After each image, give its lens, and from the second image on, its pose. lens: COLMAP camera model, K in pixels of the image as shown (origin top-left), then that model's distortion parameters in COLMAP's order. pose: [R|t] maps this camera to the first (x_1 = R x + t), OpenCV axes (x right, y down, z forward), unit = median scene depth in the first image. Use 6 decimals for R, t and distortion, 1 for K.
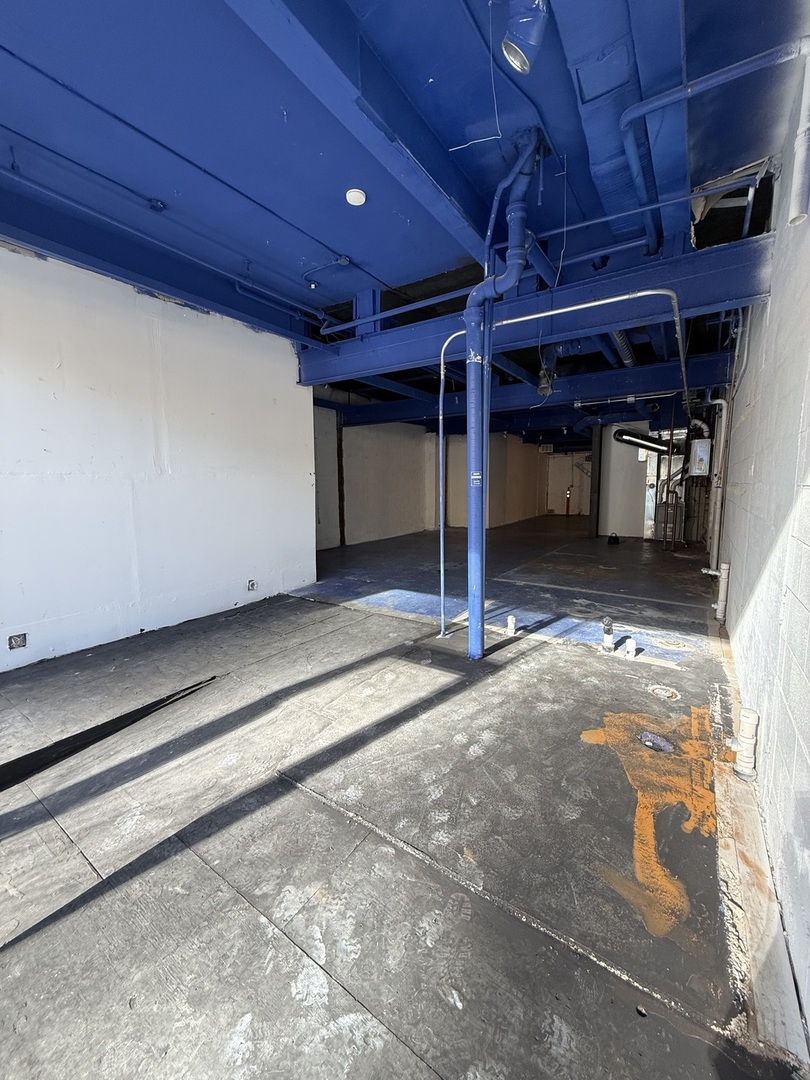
lens RADIAL K [[428.6, 0, 405.7], [0, 428.6, 535.7], [0, 0, 1]] dist [-0.000244, -0.000001]
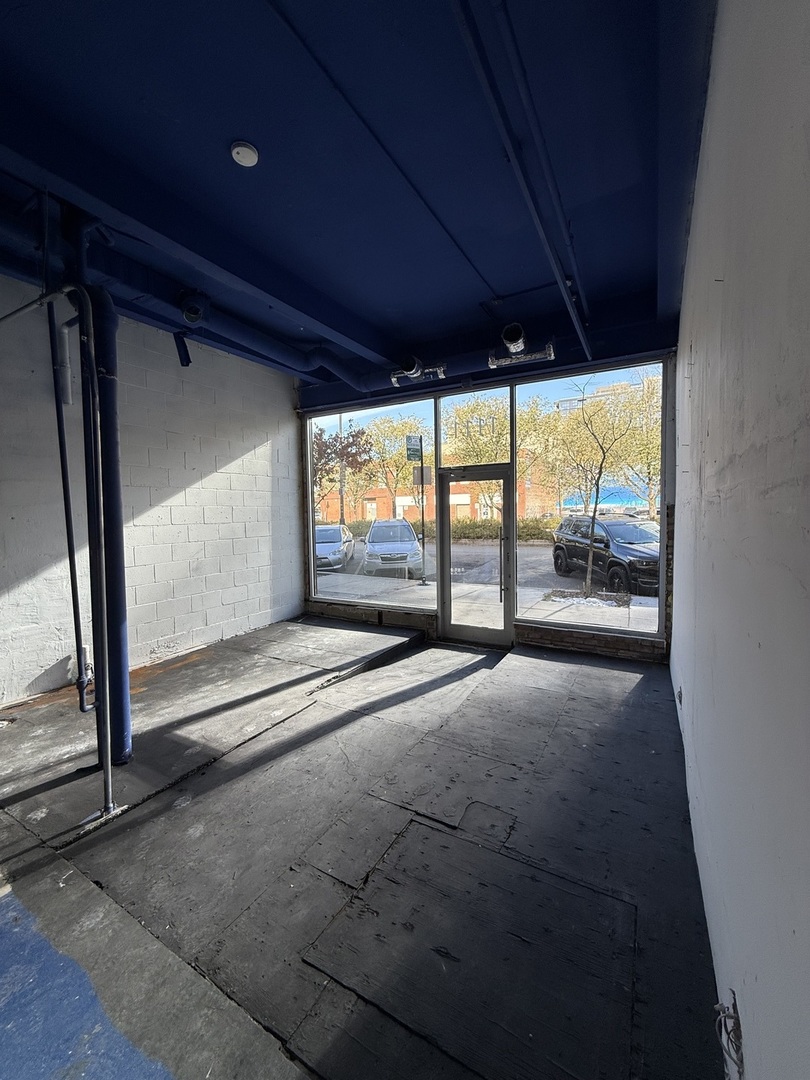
lens RADIAL K [[428.6, 0, 405.7], [0, 428.6, 535.7], [0, 0, 1]] dist [-0.000244, -0.000001]
pose [[-0.996658, 0.030402, -0.075818, -0.334671], [0.016629, 0.984237, 0.176071, -0.261581], [0.079976, 0.174222, -0.981453, 1.957015]]
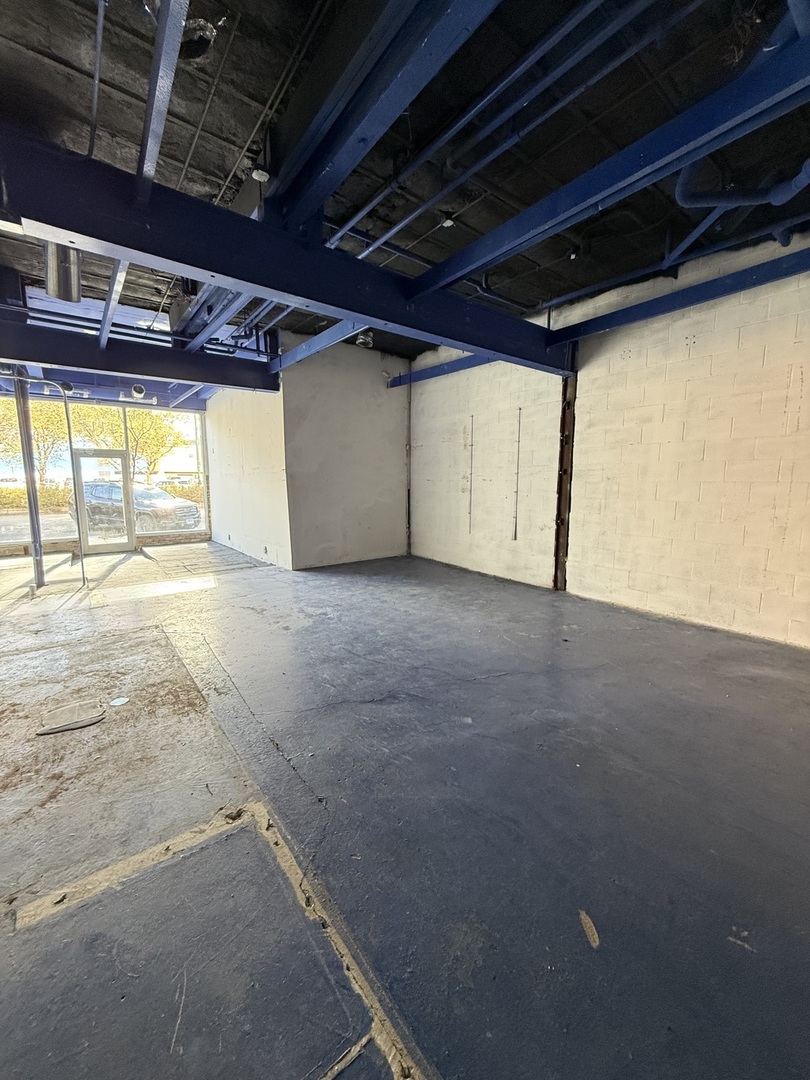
lens RADIAL K [[428.6, 0, 405.7], [0, 428.6, 535.7], [0, 0, 1]] dist [-0.000244, -0.000001]
pose [[-0.306518, 0.132858, -0.942547, 1.438776], [-0.112898, 0.978147, 0.174591, -0.399178], [0.945146, 0.159927, -0.284821, 3.145655]]
